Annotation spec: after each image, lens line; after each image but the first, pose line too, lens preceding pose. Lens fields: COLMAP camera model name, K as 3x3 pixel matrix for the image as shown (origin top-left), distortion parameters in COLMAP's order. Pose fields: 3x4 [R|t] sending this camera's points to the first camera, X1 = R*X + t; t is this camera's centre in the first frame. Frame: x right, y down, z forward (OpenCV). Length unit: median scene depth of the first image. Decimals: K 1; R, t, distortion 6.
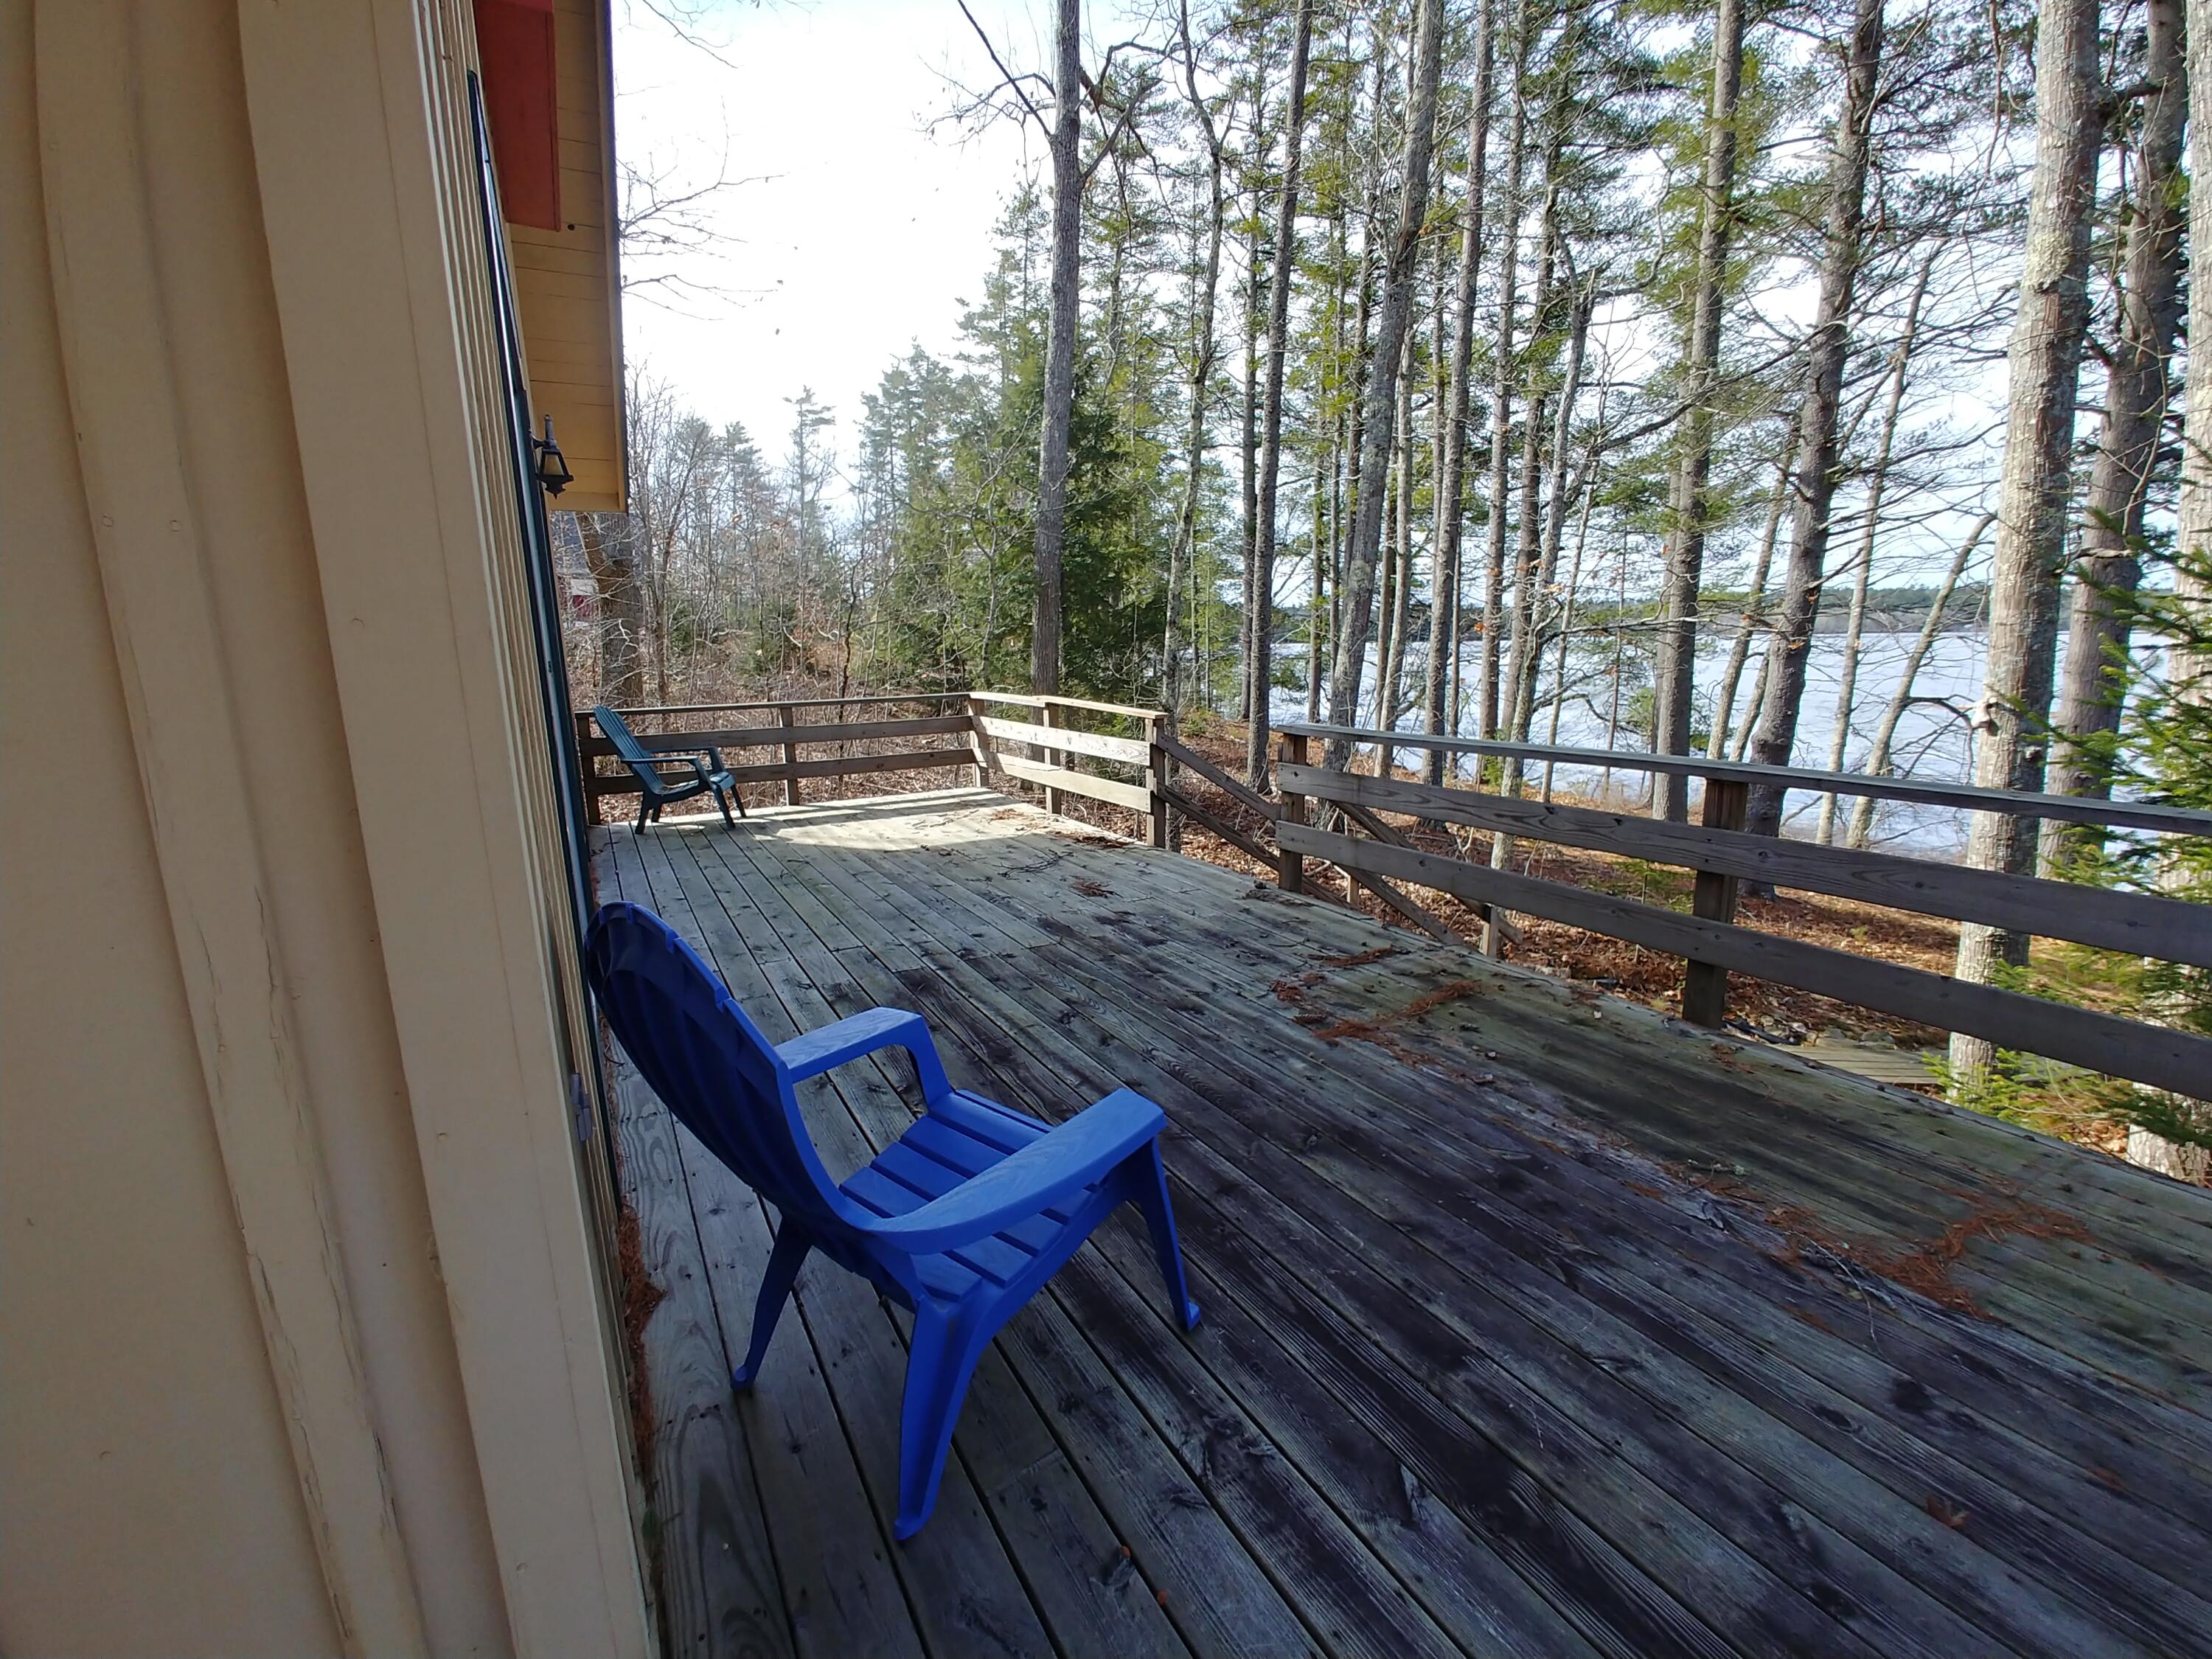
lens RADIAL K [[965.0, 0, 1106.0], [0, 965.0, 829.5], [0, 0, 1]] dist [-0.029736, 0.000028]
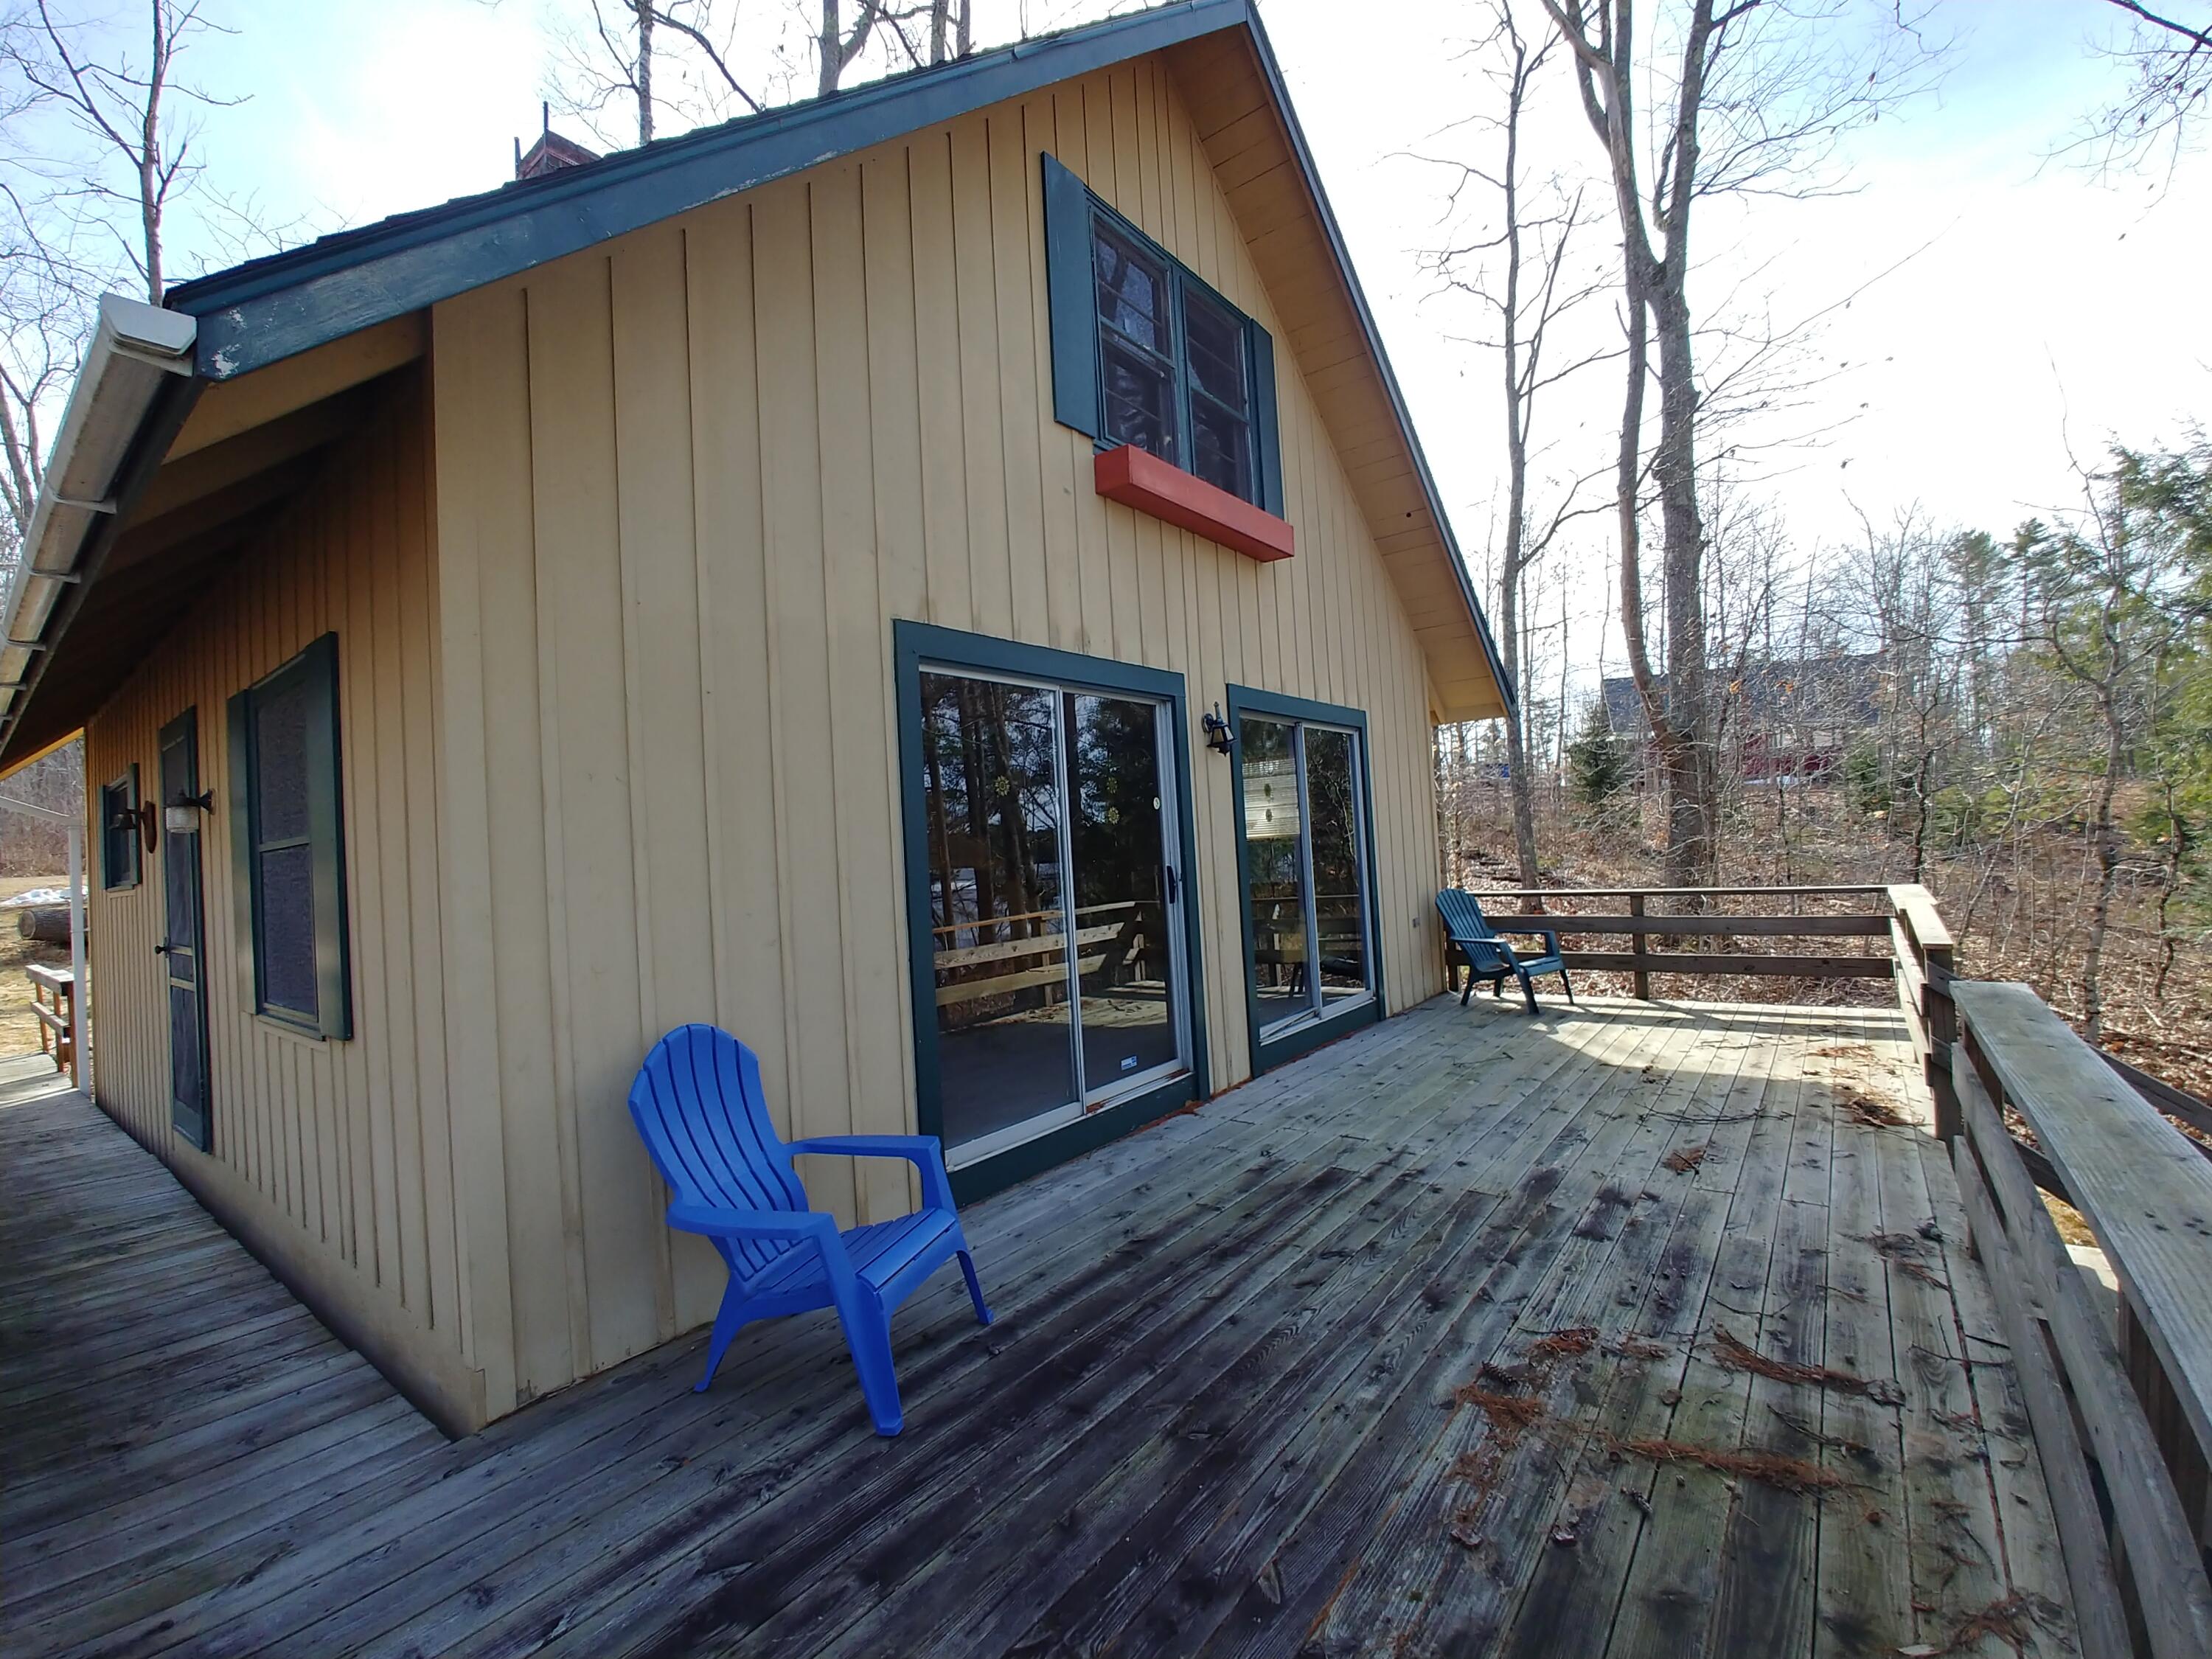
lens RADIAL K [[914.0, 0, 1106.0], [0, 914.0, 829.5], [0, 0, 1]] dist [-0.010384, 0.000088]
pose [[0.407411, -0.023891, -0.912932, 0.644807], [-0.122643, 0.989171, -0.080618, -0.119708], [0.904972, 0.144809, 0.400069, 0.295755]]
